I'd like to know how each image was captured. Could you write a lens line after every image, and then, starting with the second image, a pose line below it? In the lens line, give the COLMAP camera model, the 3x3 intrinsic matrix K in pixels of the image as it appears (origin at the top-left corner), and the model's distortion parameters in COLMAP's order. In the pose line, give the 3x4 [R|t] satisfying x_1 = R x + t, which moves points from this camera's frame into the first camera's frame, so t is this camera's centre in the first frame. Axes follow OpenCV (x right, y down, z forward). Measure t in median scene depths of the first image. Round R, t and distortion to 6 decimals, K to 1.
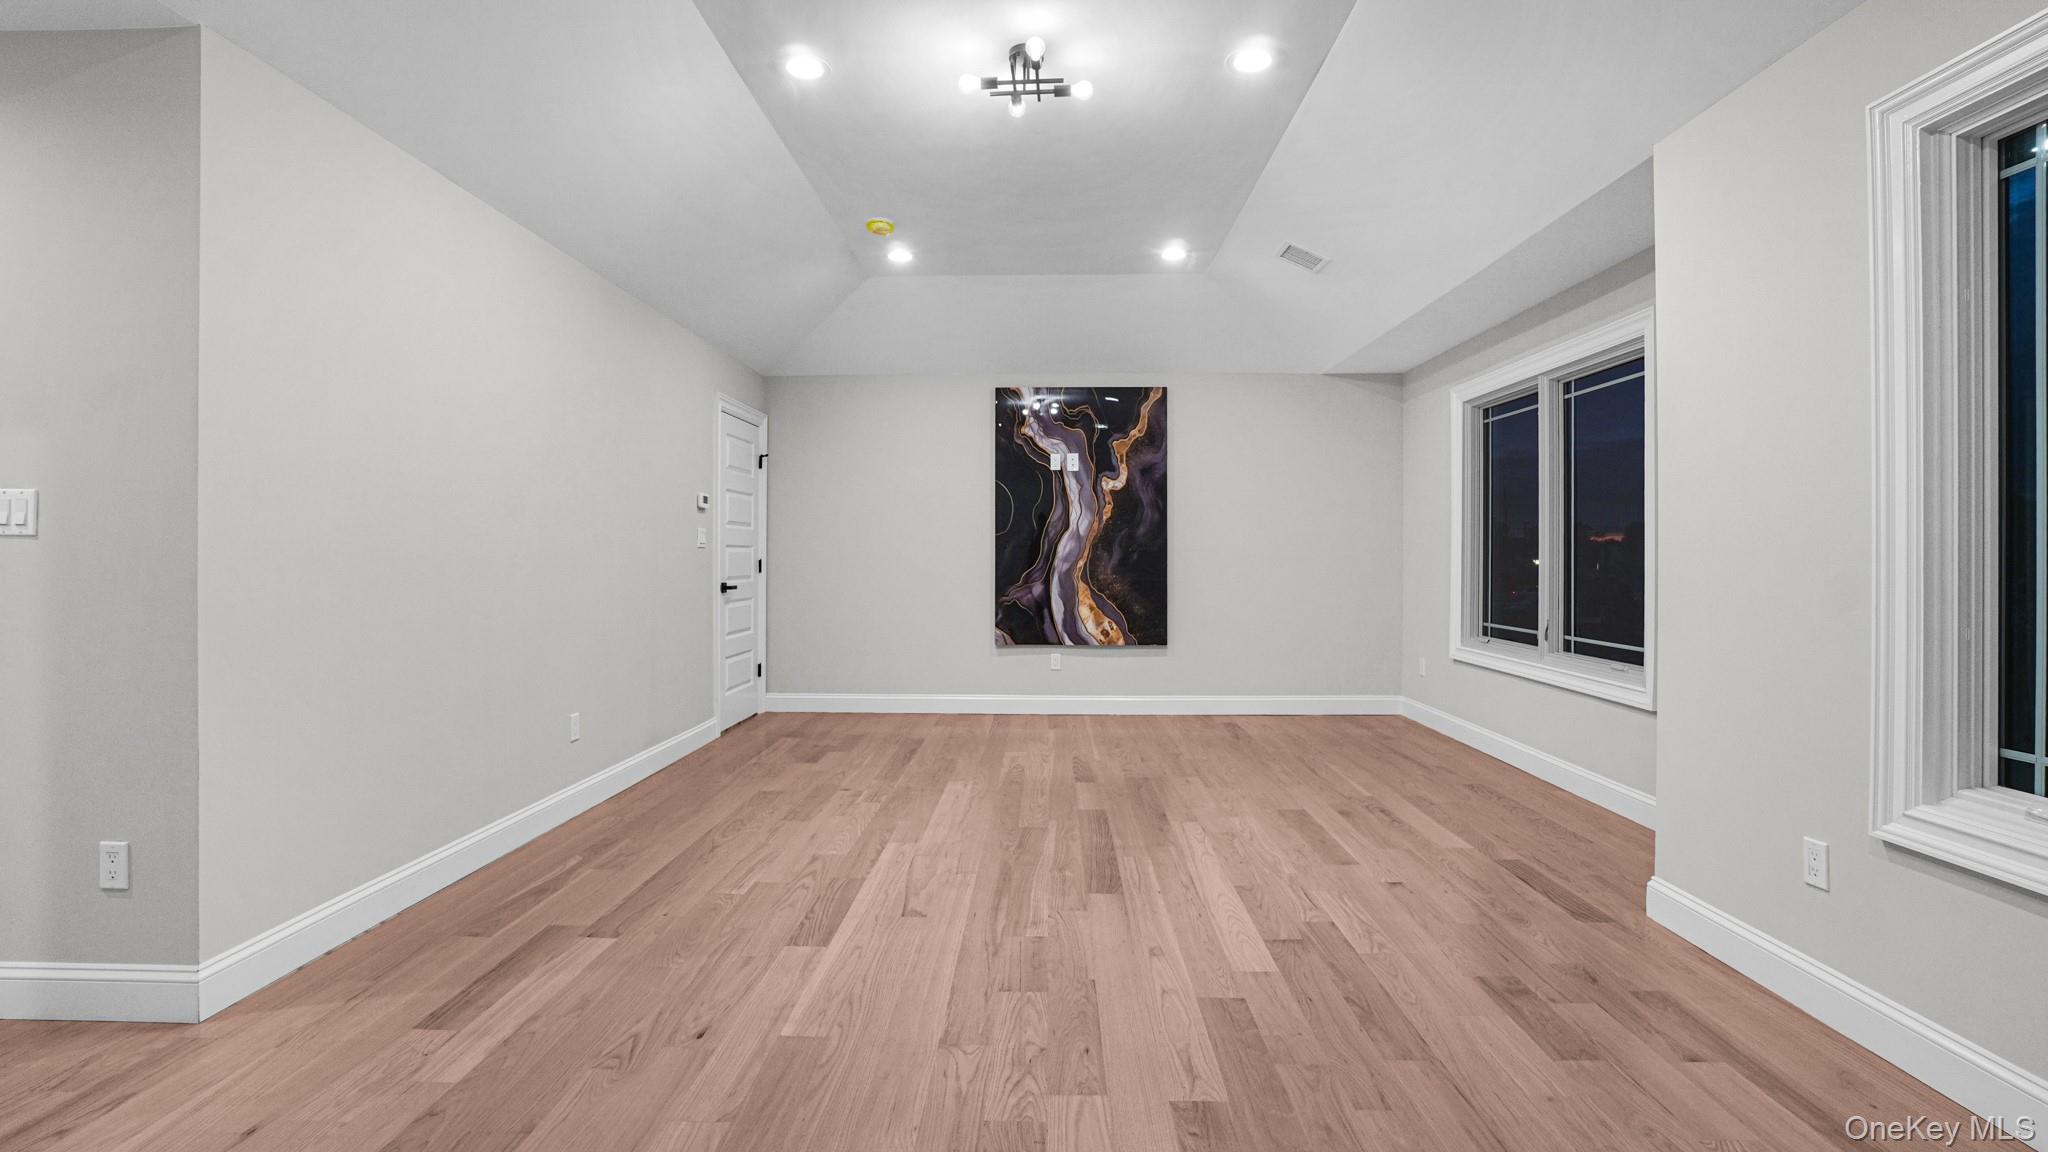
lens RADIAL K [[919.6, 0, 1029.0], [0, 919.6, 565.8], [0, 0, 1]] dist [-0.044670, 0.013522]
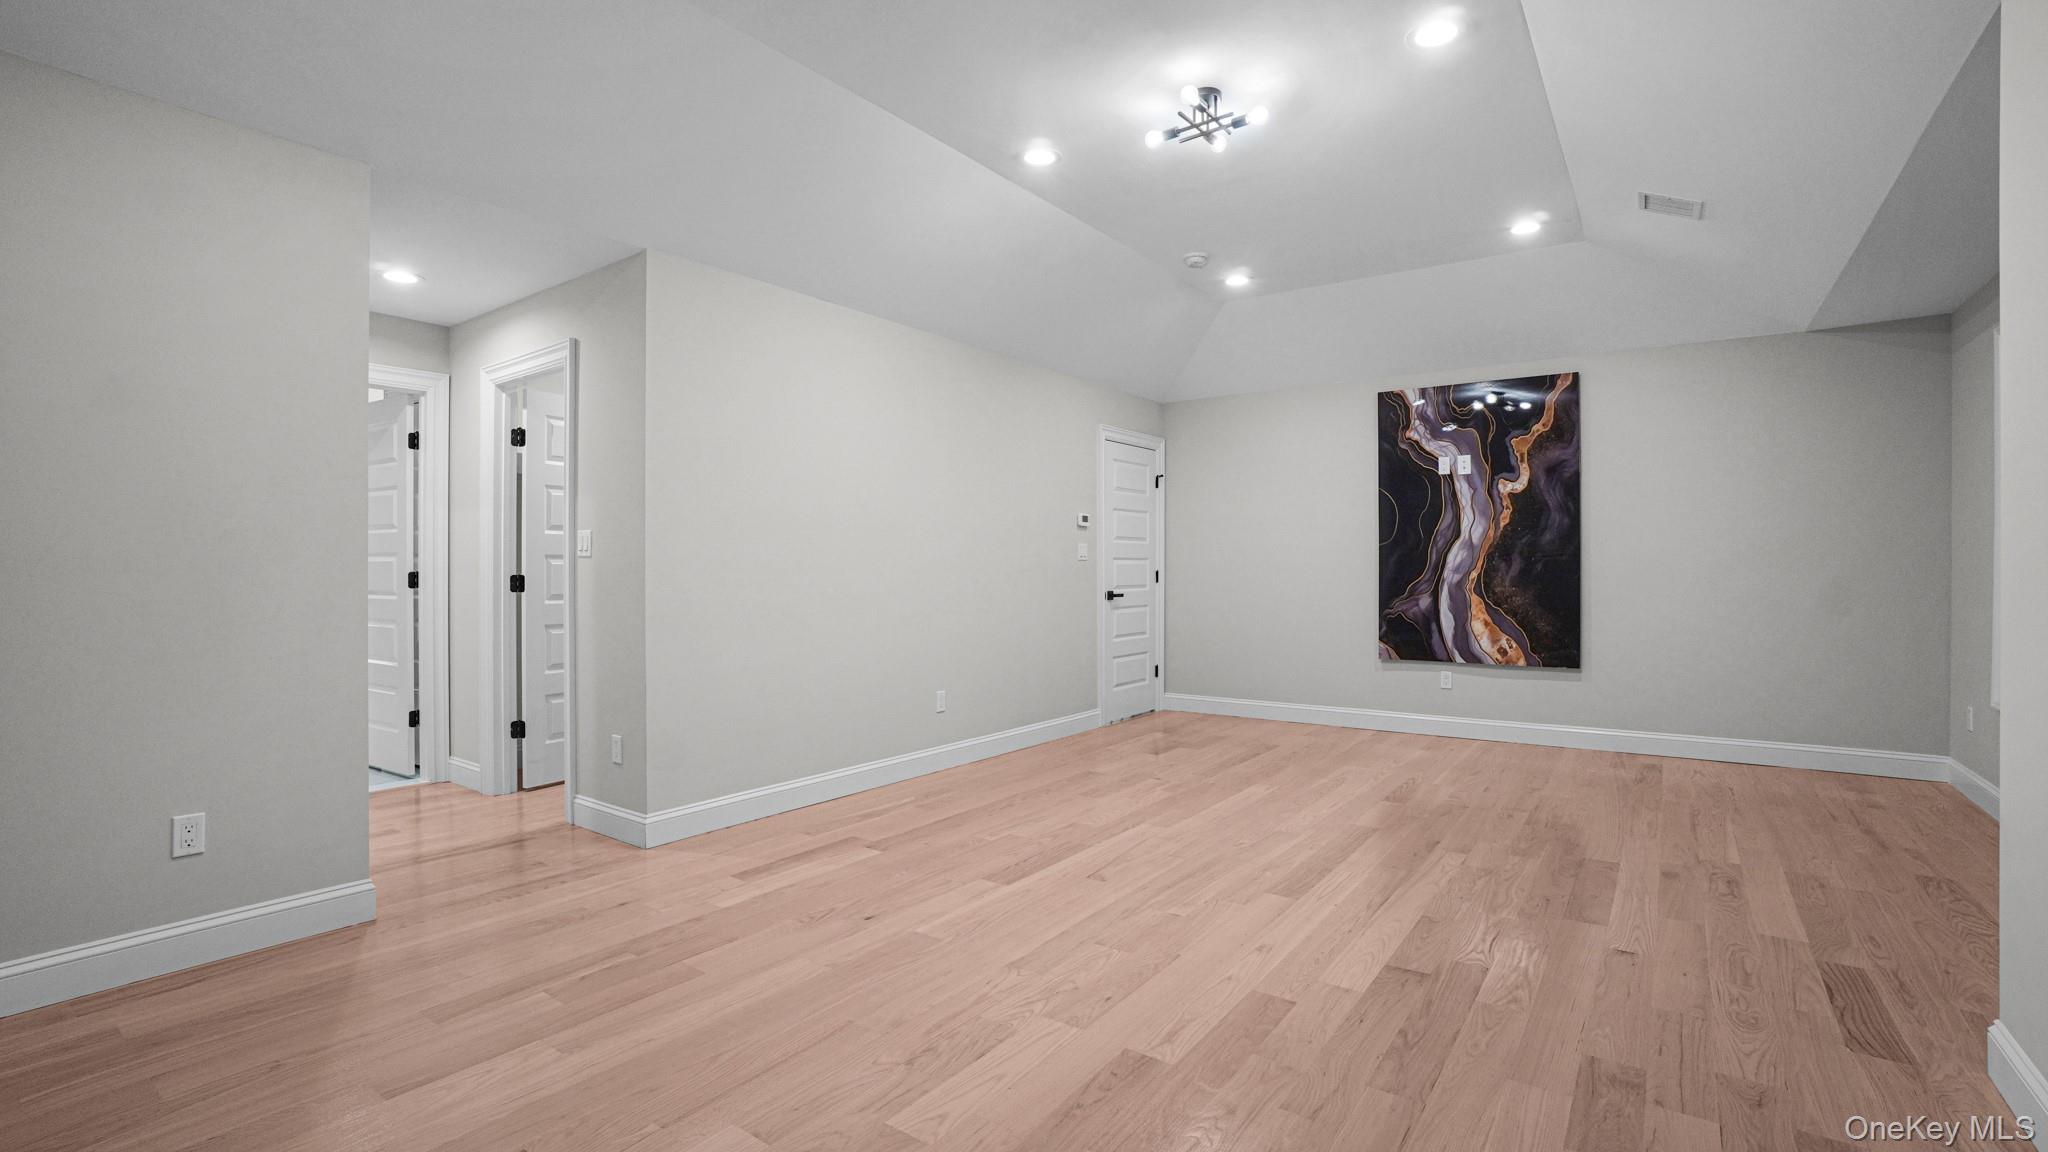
lens RADIAL K [[919.6, 0, 1024.9], [0, 919.6, 577.7], [0, 0, 1]] dist [-0.044670, 0.013522]
pose [[0.826575, 0.003316, -0.562817, 0.377752], [-0.003333, 0.999994, 0.000996, 0.002093], [0.562817, 0.001052, 0.826581, -0.003521]]
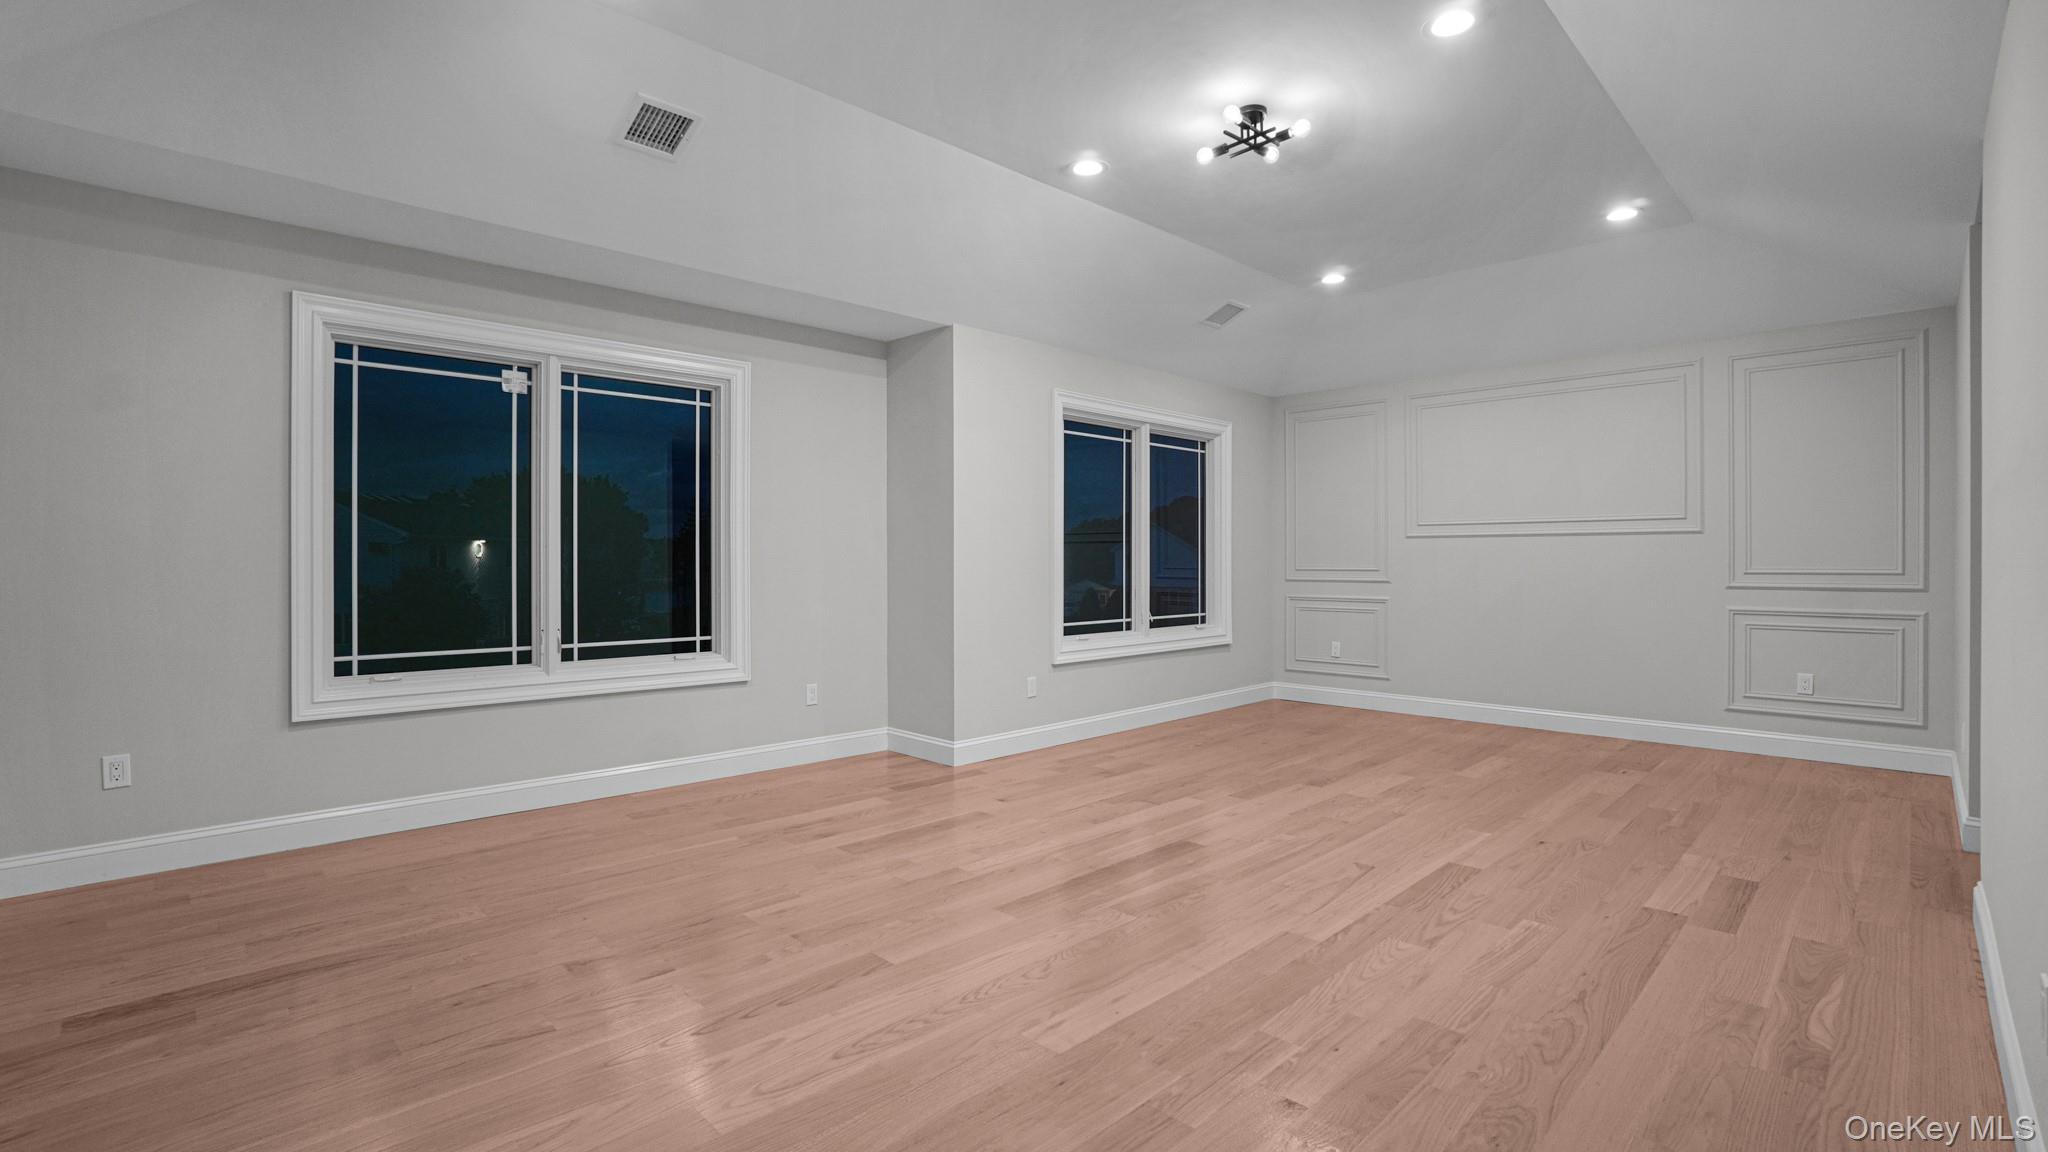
lens RADIAL K [[919.6, 0, 1005.9], [0, 919.6, 562.9], [0, 0, 1]] dist [-0.044670, 0.013522]
pose [[-0.710879, -0.005017, 0.703297, -0.525228], [0.004101, 0.999928, 0.011278, -0.019896], [-0.703303, 0.010902, -0.710807, 1.822768]]
